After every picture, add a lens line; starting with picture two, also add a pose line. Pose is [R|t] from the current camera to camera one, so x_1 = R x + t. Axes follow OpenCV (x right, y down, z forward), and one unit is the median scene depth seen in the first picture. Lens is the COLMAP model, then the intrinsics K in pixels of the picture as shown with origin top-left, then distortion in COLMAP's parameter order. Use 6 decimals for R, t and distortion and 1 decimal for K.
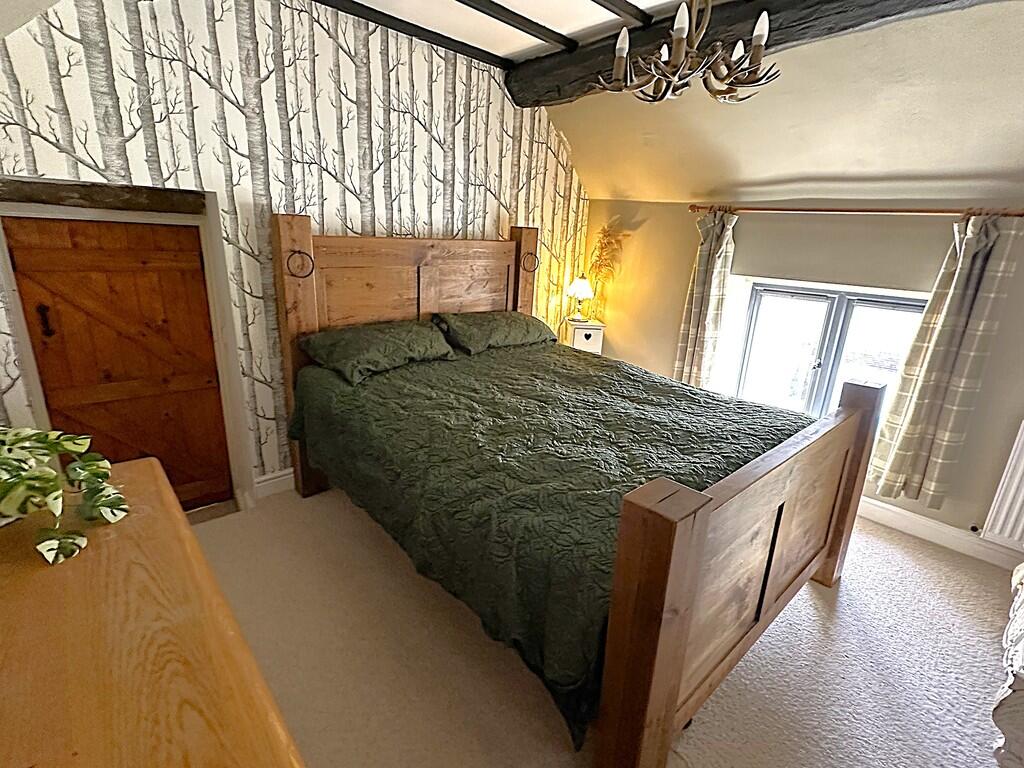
lens RADIAL K [[487.7, 0, 512.0], [0, 487.7, 384.0], [0, 0, 1]] dist [0.001306, 0.000096]
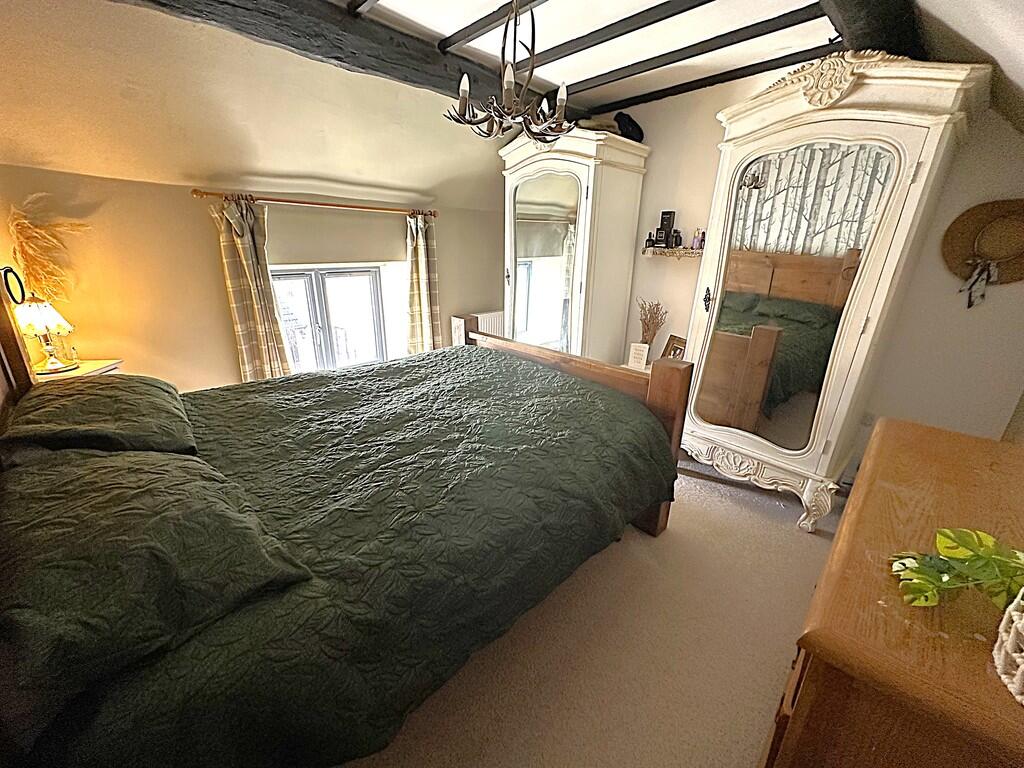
lens RADIAL K [[407.4, 0, 513.1], [0, 407.4, 384.4], [0, 0, 1]] dist [-0.000867, -0.000110]
pose [[-0.043428, -0.383582, 0.922485, -0.580796], [0.271717, 0.884015, 0.380378, -0.242021], [-0.961397, 0.267173, 0.065835, 0.668568]]
